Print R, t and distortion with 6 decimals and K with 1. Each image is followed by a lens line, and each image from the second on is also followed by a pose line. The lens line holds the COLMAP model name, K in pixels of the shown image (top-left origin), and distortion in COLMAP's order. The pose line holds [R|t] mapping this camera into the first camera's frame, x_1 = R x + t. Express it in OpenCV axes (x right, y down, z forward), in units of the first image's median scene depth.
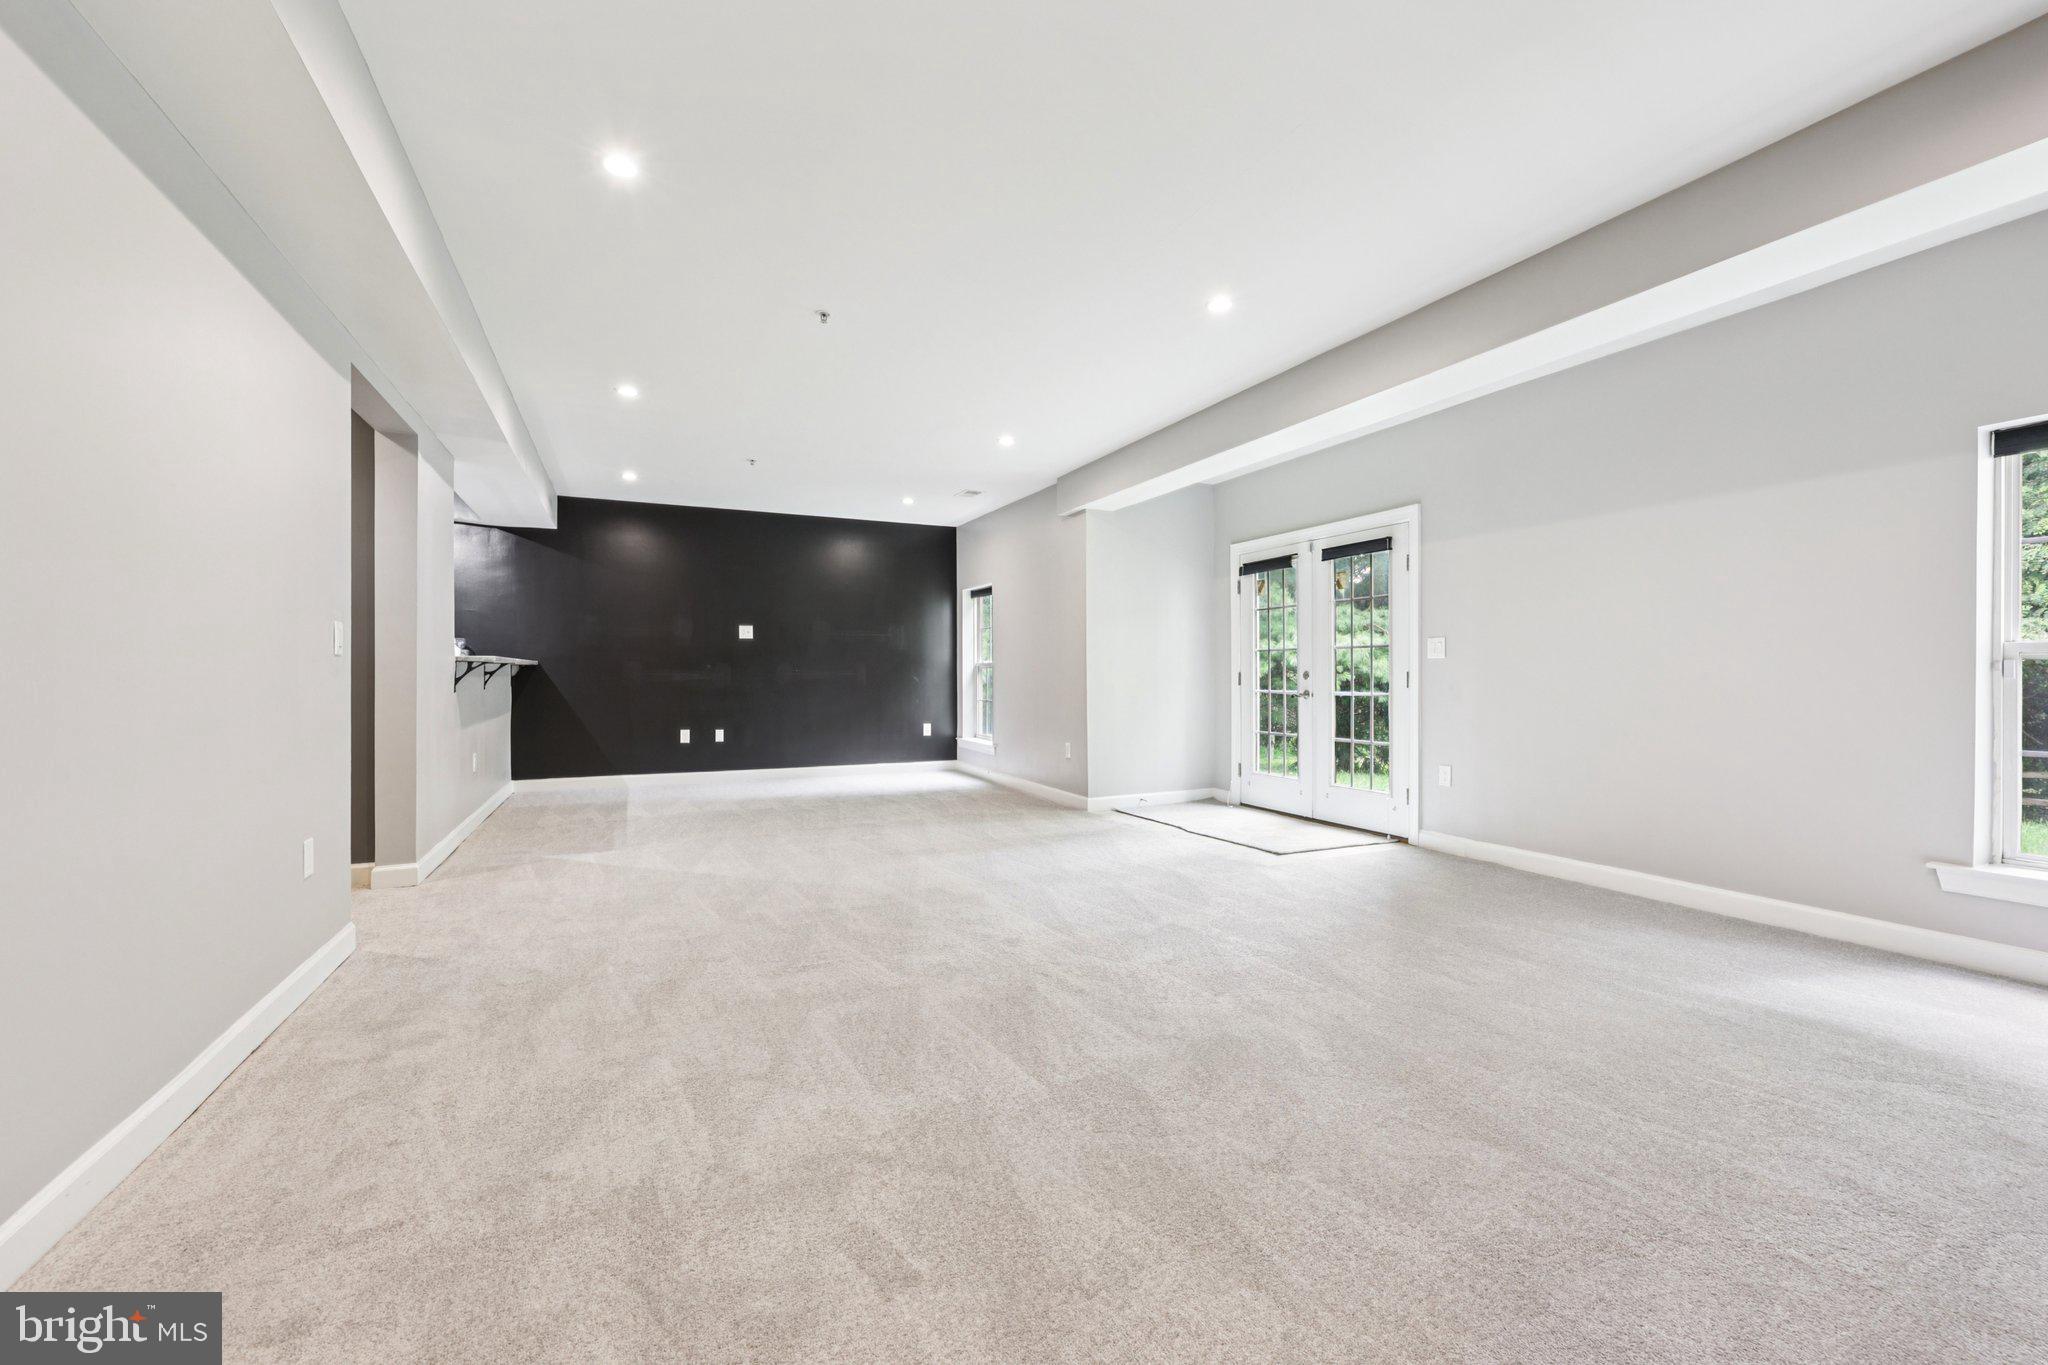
lens RADIAL K [[837.2, 0, 1021.3], [0, 837.2, 680.8], [0, 0, 1]] dist [0.006138, -0.000033]
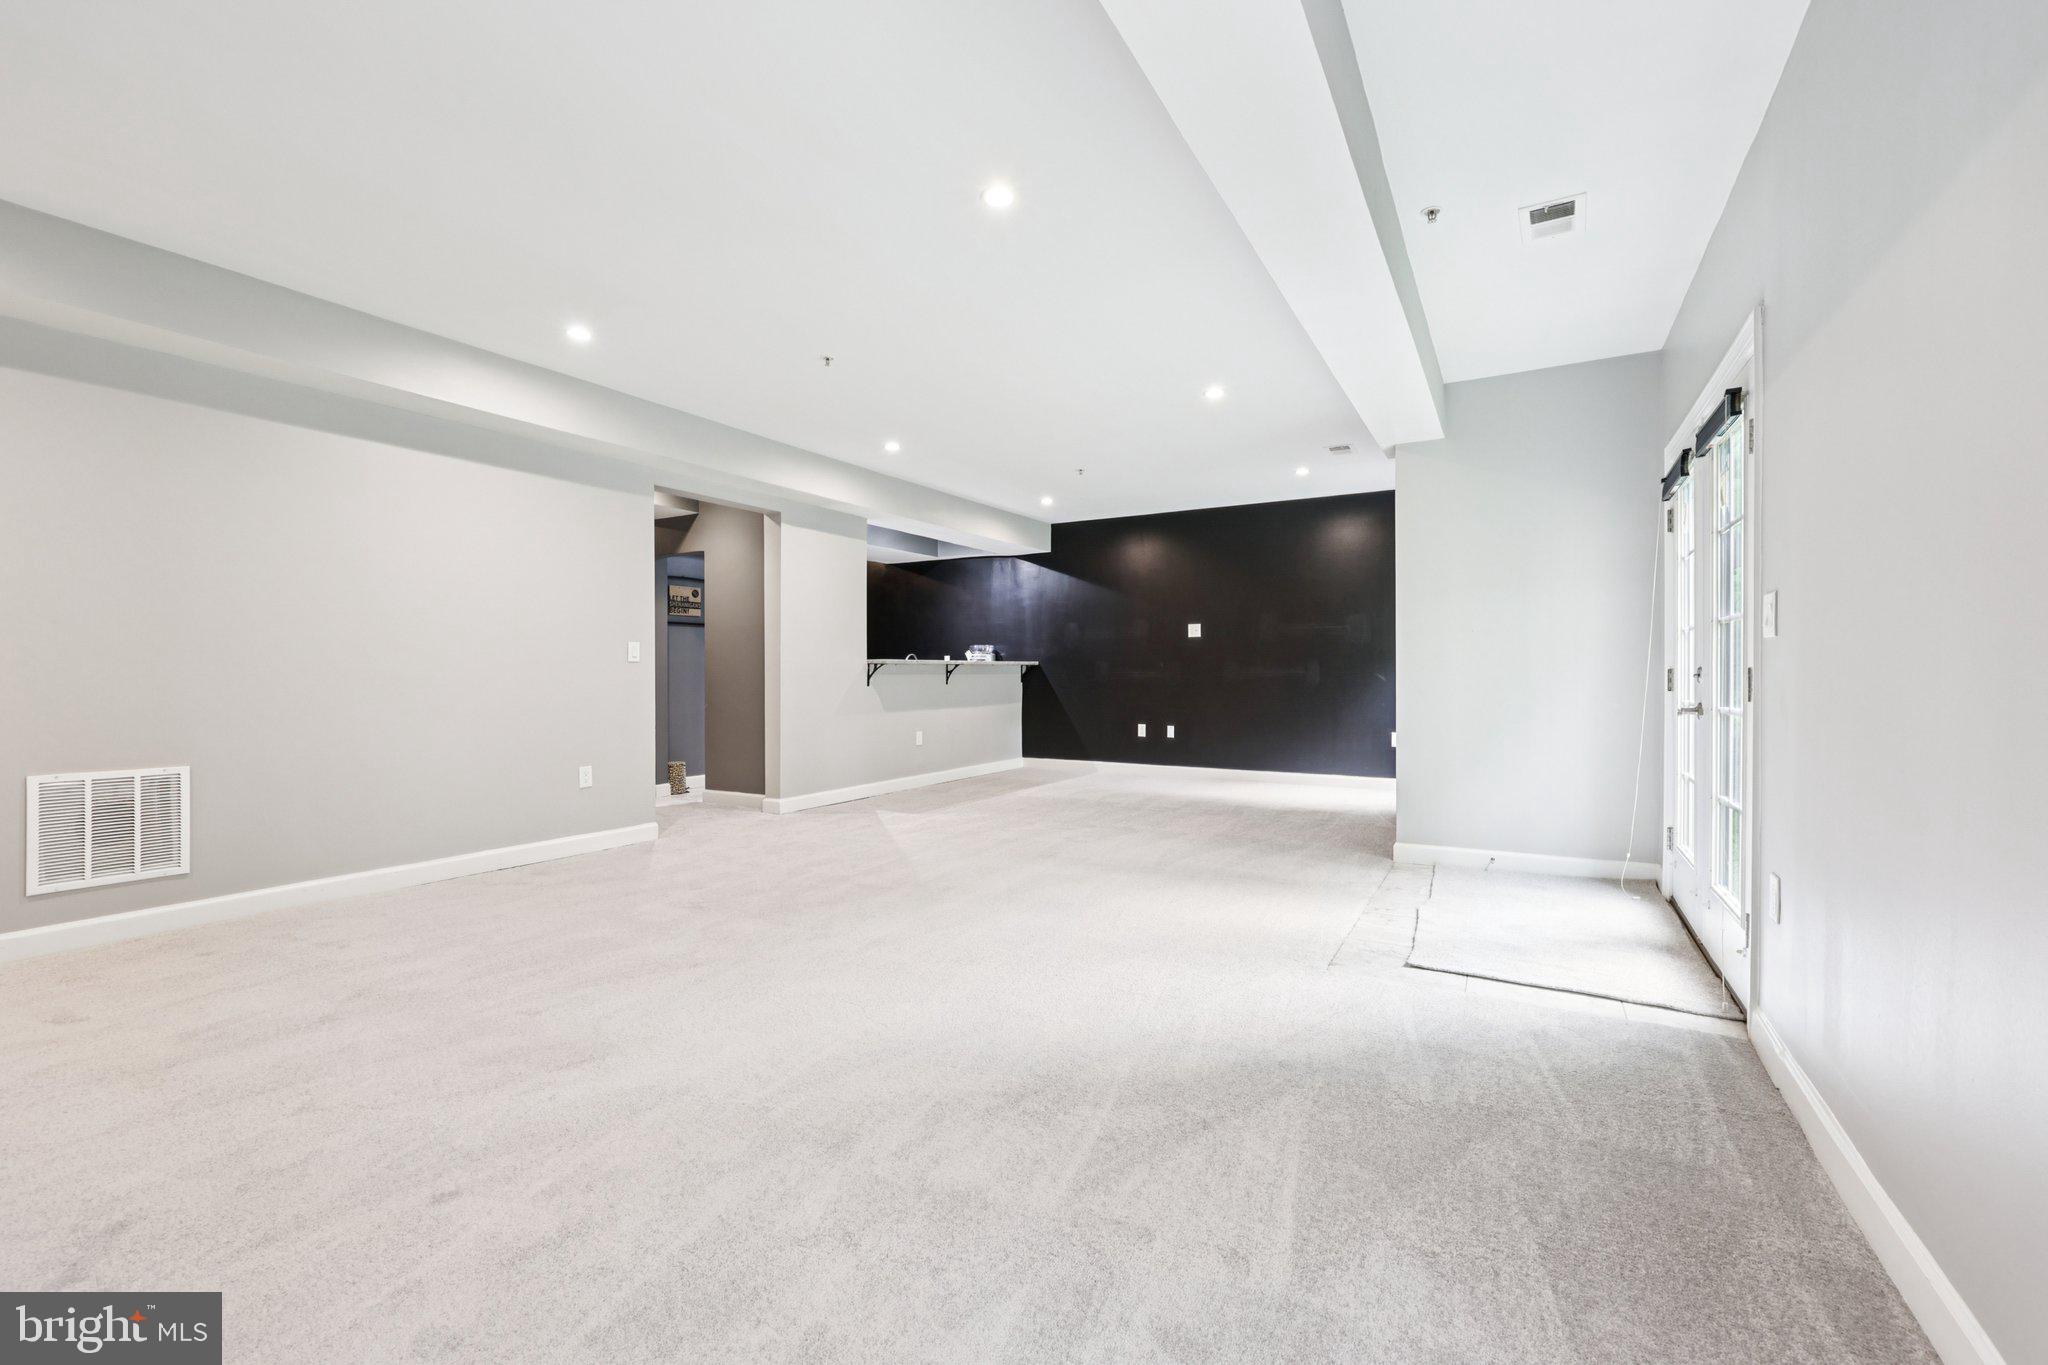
lens RADIAL K [[851.3, 0, 1028.2], [0, 851.3, 673.1], [0, 0, 1]] dist [0.004521, 0.000233]
pose [[0.571300, -0.001705, -0.820740, 0.496399], [-0.005352, 0.999969, -0.005802, -0.000063], [0.820724, 0.007707, 0.571273, 0.315254]]
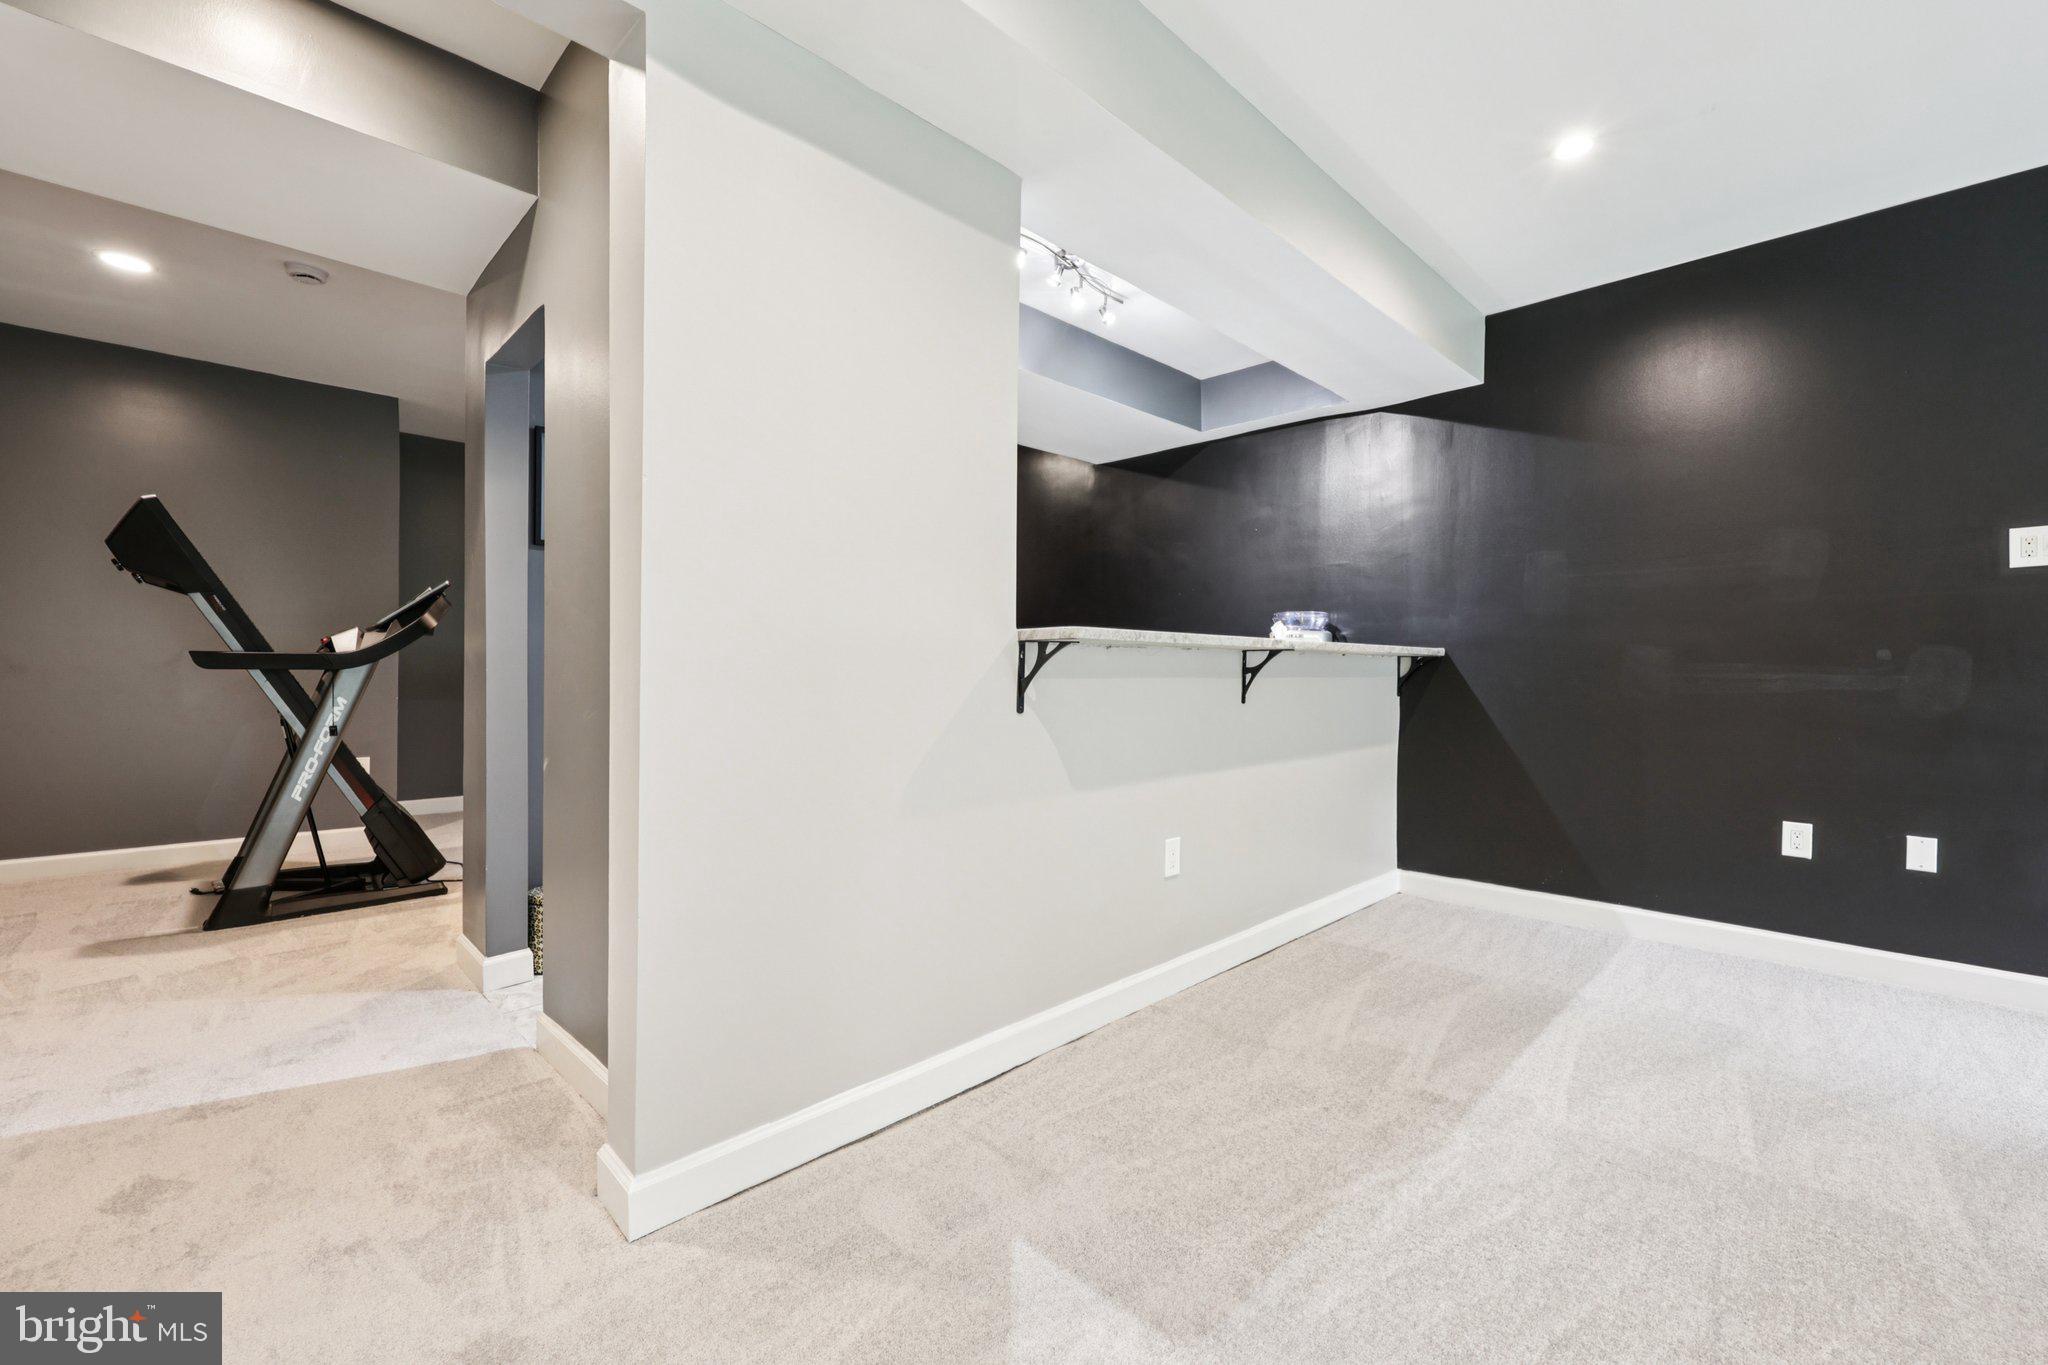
lens RADIAL K [[851.3, 0, 1028.2], [0, 851.3, 673.1], [0, 0, 1]] dist [0.004521, 0.000233]
pose [[0.343079, 0.002512, -0.939303, -0.190830], [-0.014904, 0.999885, -0.002769, -0.003652], [0.939188, 0.014950, 0.343077, 0.655071]]
